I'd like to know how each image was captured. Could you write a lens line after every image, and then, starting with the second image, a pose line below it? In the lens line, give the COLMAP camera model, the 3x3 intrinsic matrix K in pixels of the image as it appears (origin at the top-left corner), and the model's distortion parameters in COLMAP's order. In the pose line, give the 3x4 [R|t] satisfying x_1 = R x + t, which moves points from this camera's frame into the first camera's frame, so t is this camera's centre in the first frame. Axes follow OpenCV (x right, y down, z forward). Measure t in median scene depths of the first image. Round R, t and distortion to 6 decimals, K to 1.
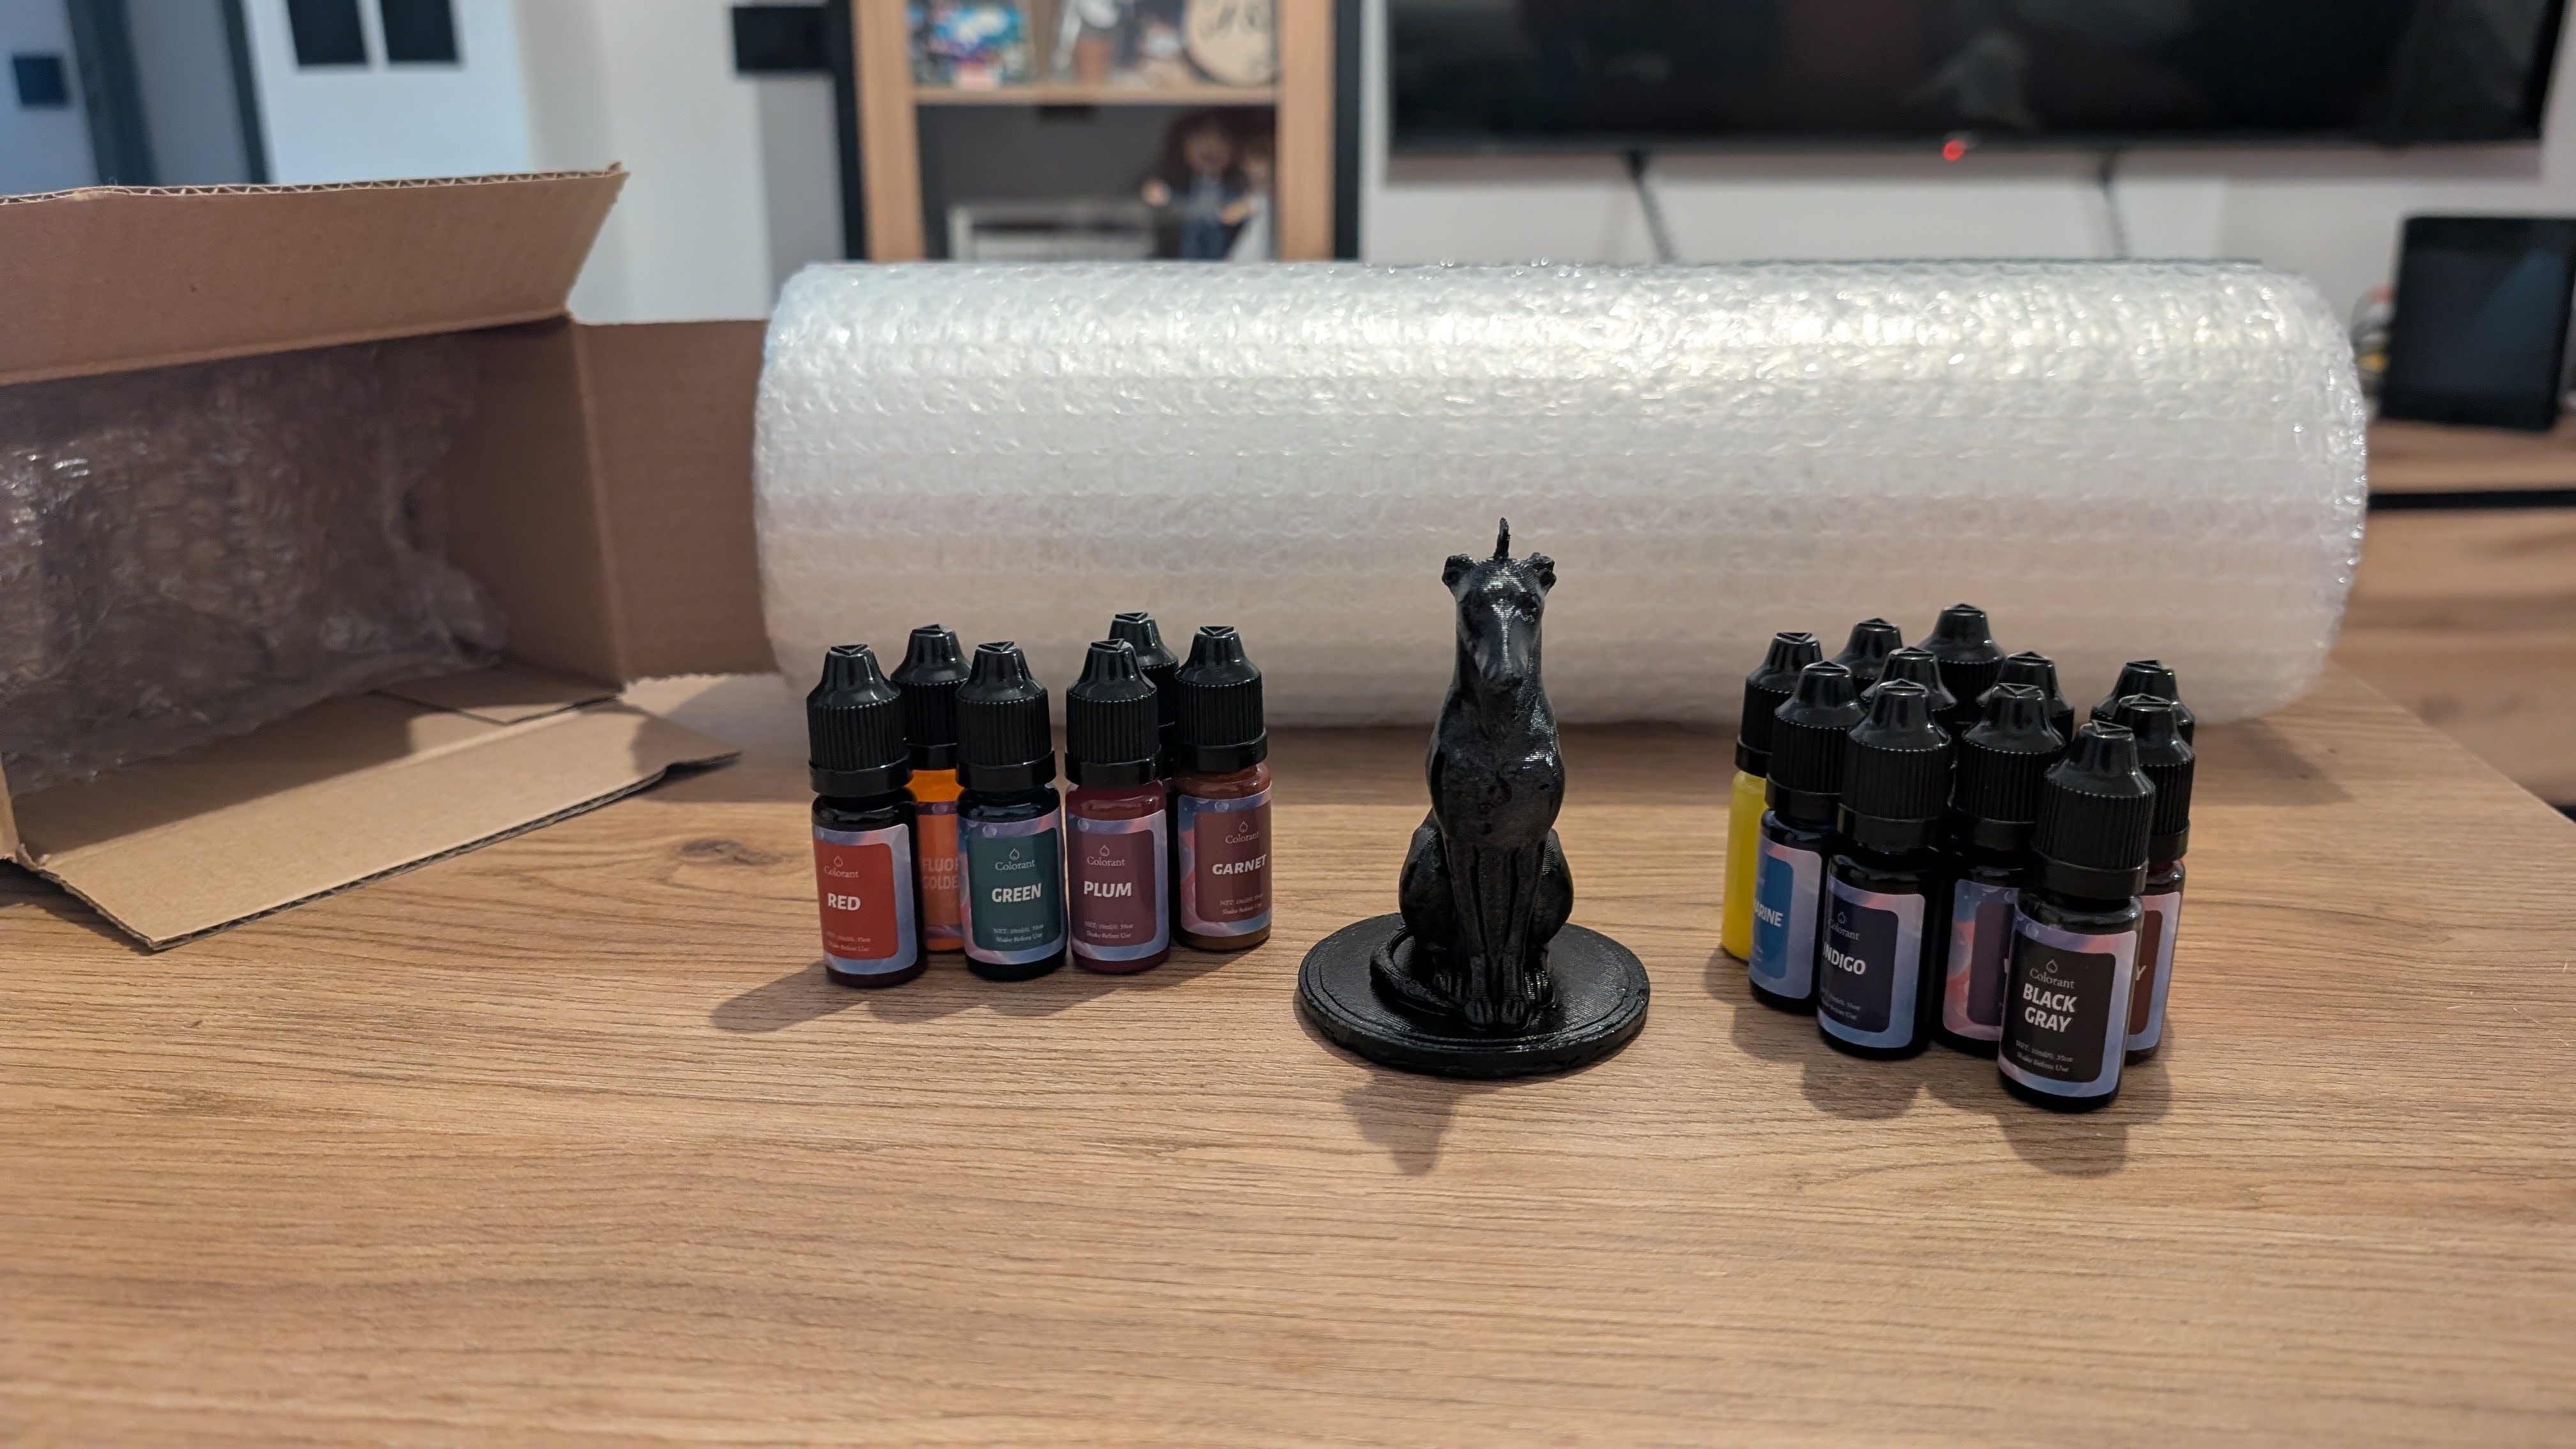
lens RADIAL K [[1932.5, 0, 1310.4], [0, 1932.5, 702.8], [0, 0, 1]] dist [-0.009859, 0.002715]
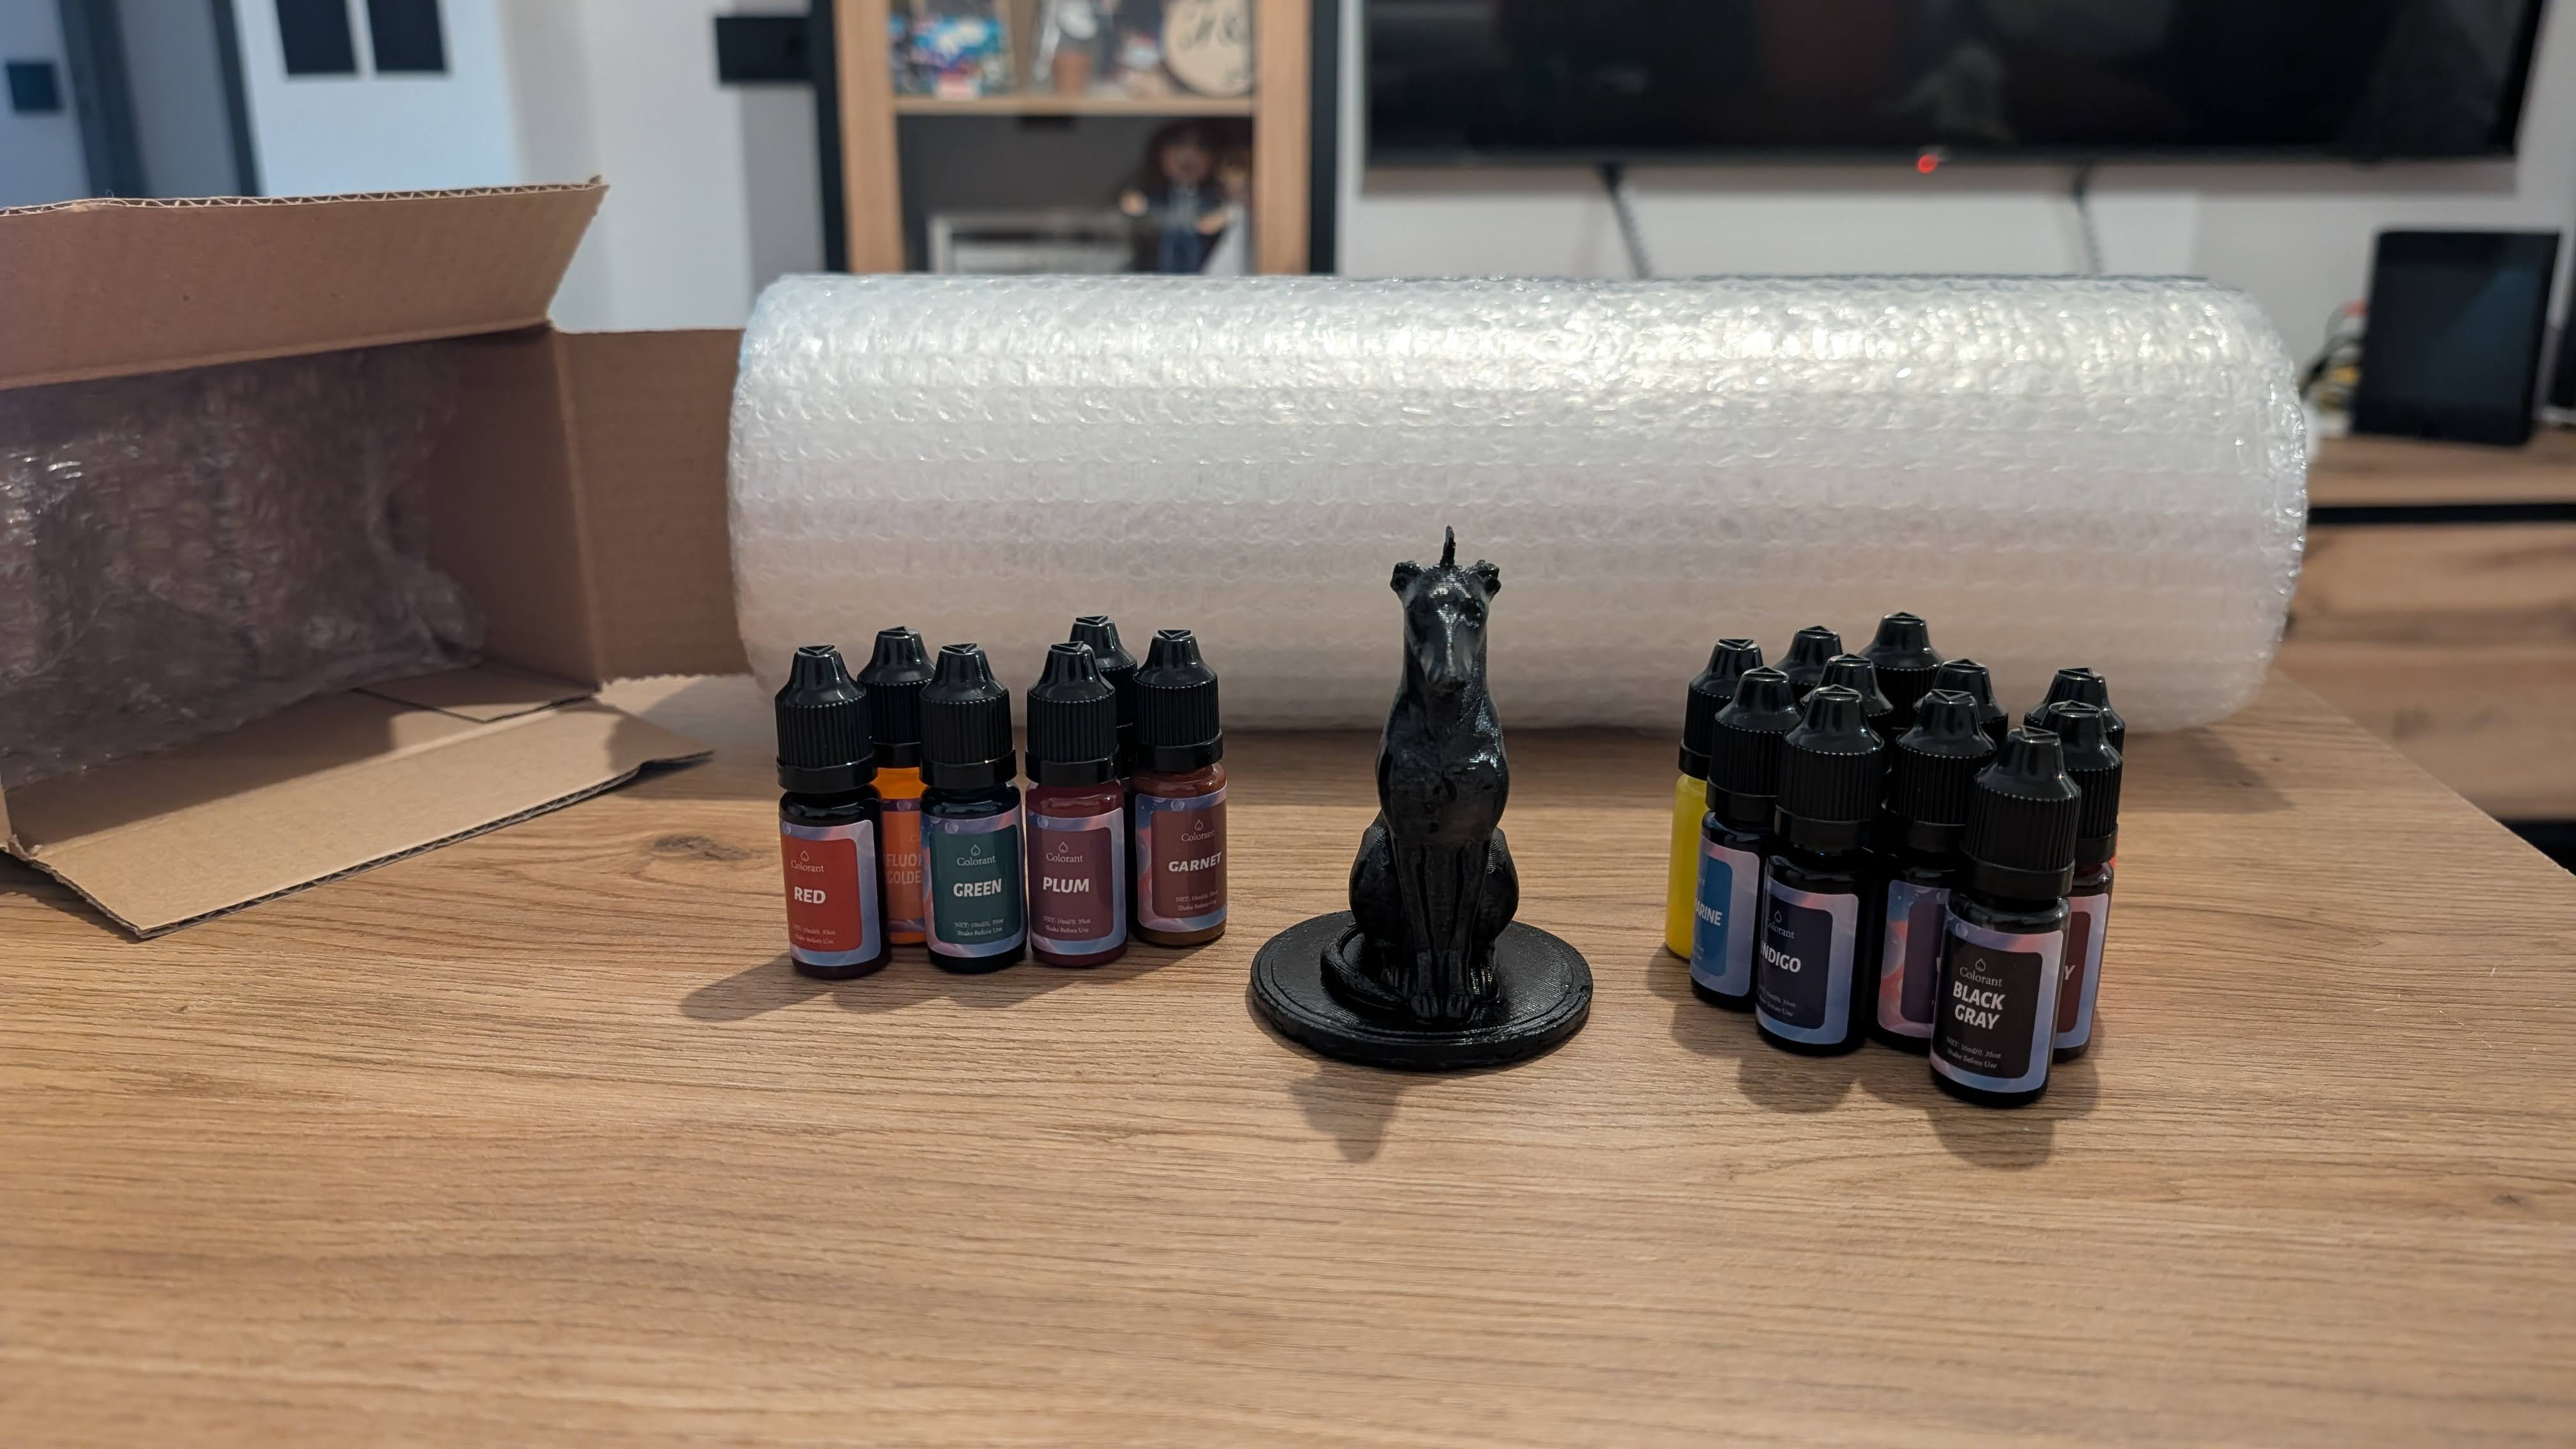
lens RADIAL K [[1933.8, 0, 1273.4], [0, 1933.8, 696.2], [0, 0, 1]] dist [-0.006770, 0.000662]
pose [[0.999944, 0.006151, -0.008650, 0.013424], [-0.006217, 0.999952, -0.007607, 0.003196], [0.008602, 0.007661, 0.999934, -0.028263]]
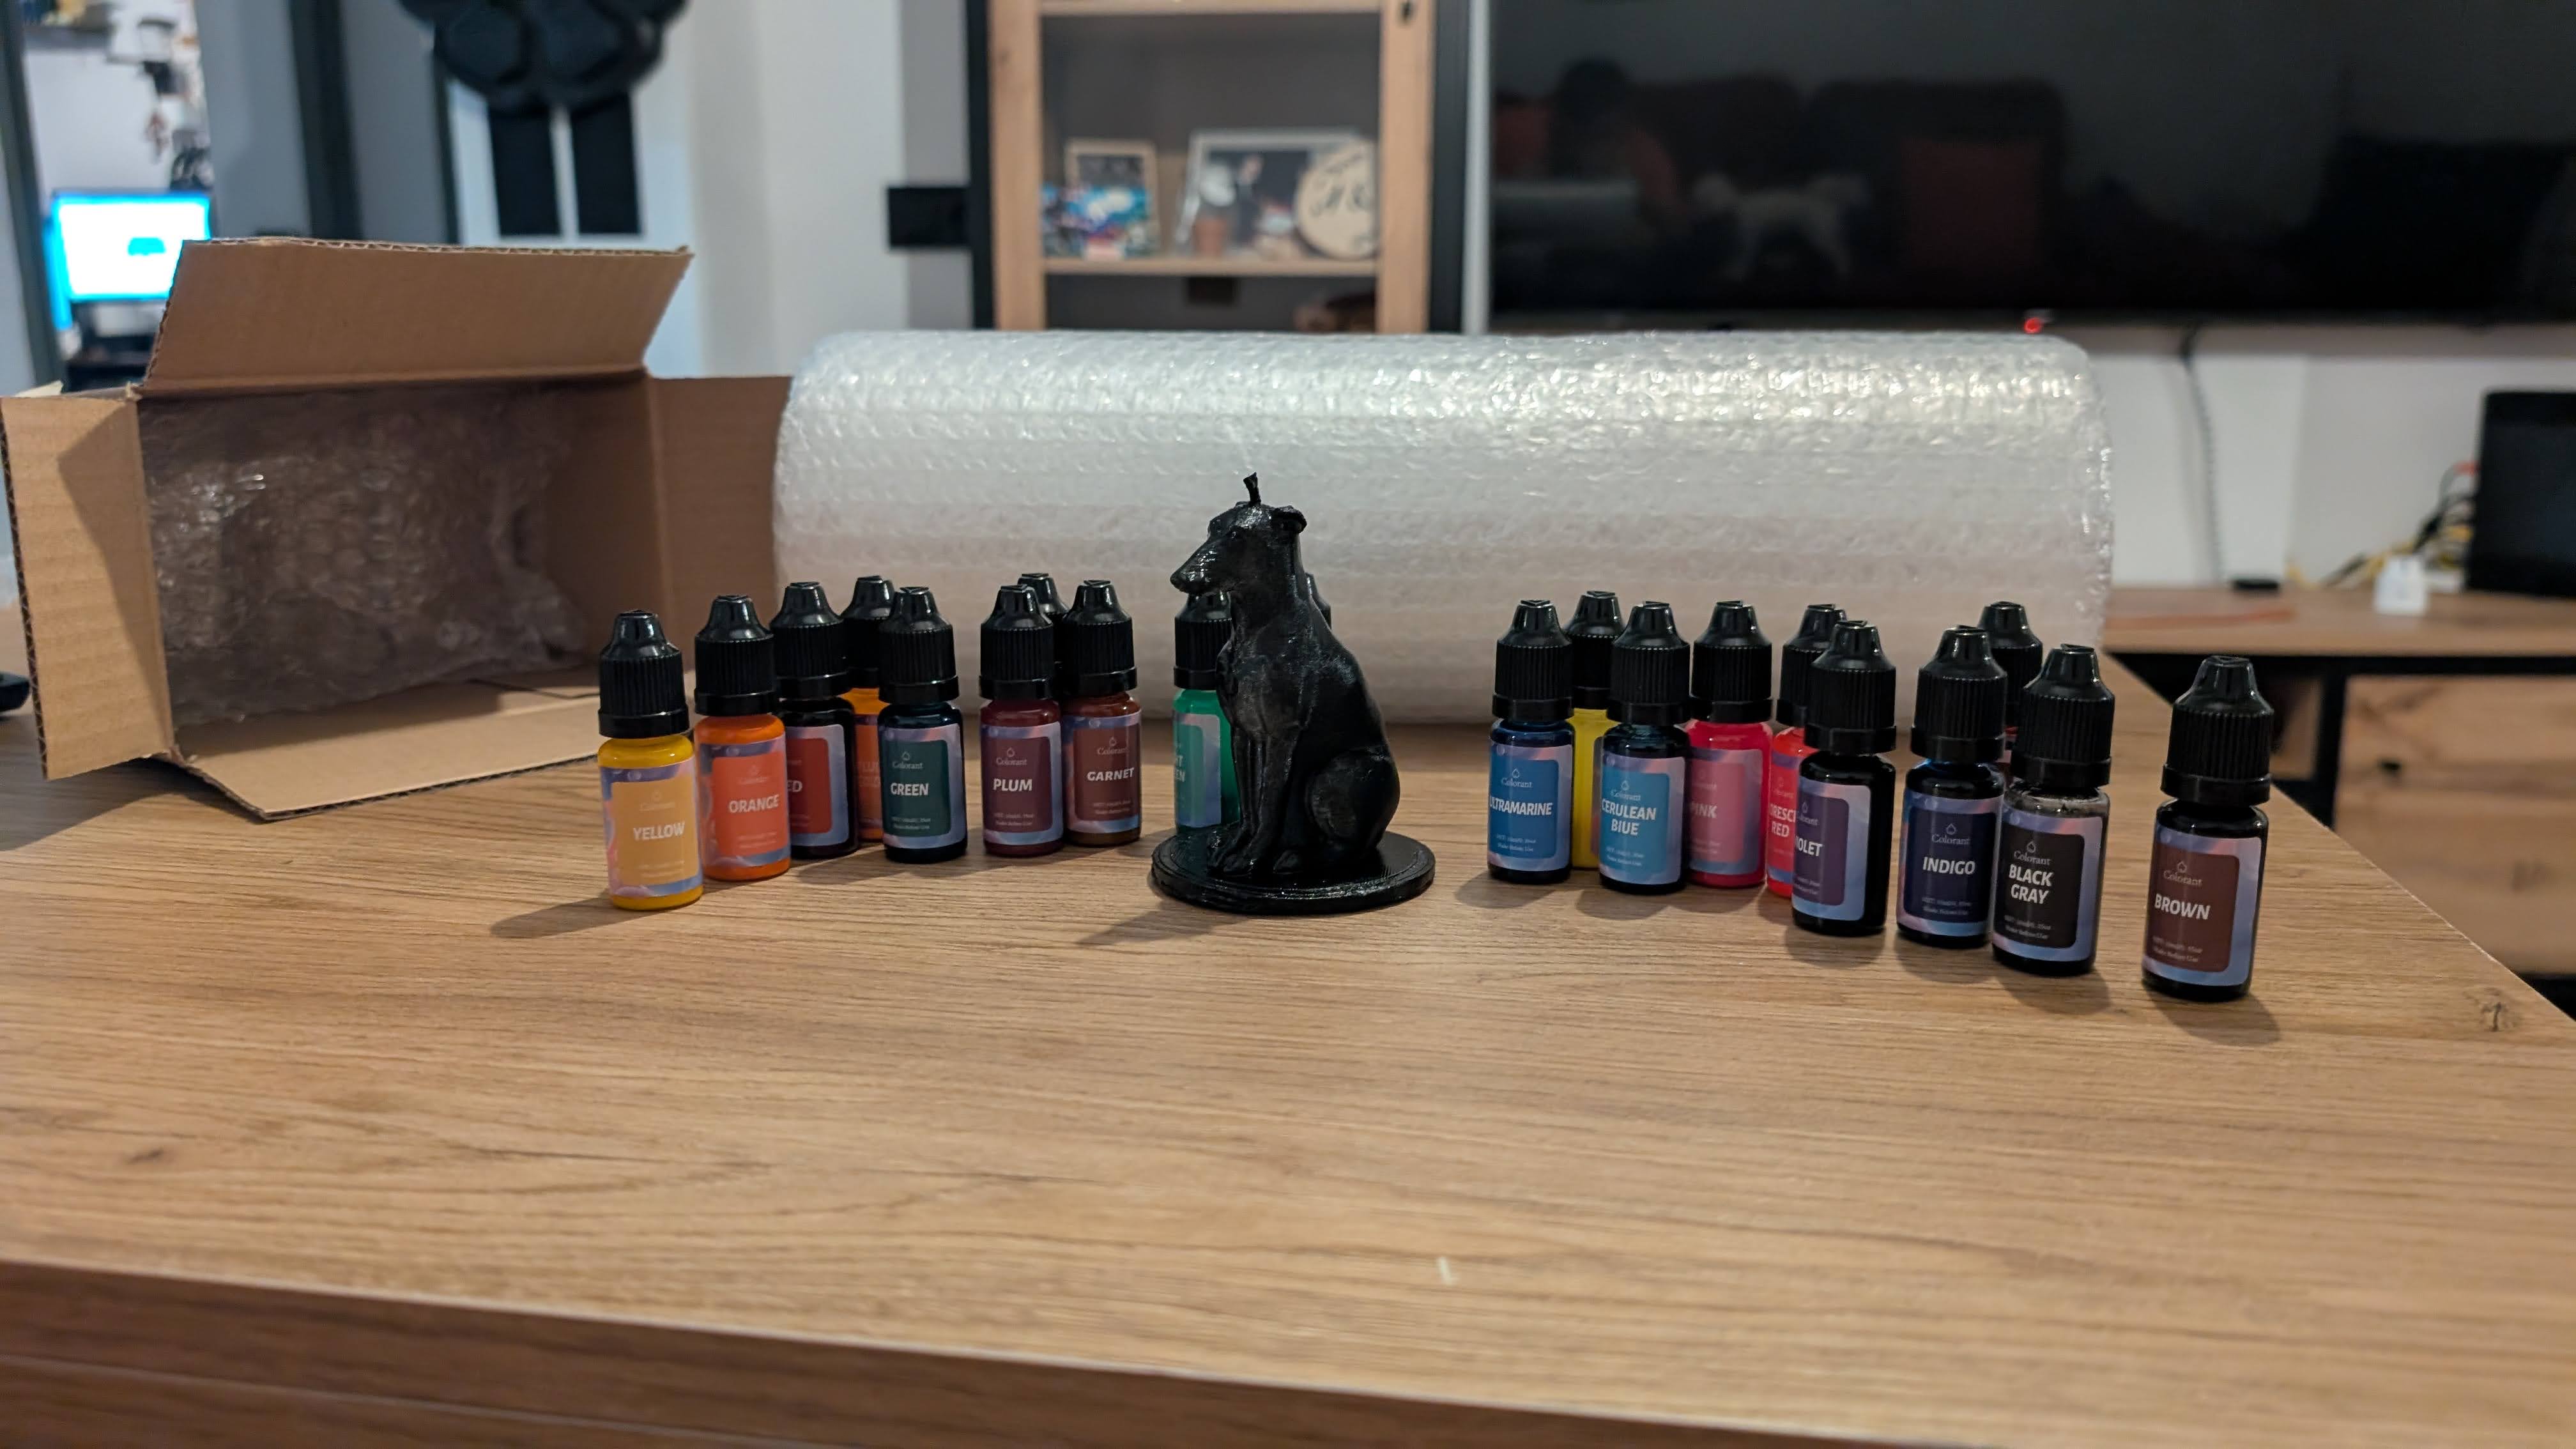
lens RADIAL K [[1976.9, 0, 1339.1], [0, 1976.9, 694.8], [0, 0, 1]] dist [-0.005452, -0.001459]
pose [[0.996559, 0.023281, -0.079551, 0.211809], [-0.032075, 0.993289, -0.111126, 0.172370], [0.076430, 0.113295, 0.990617, -0.249990]]
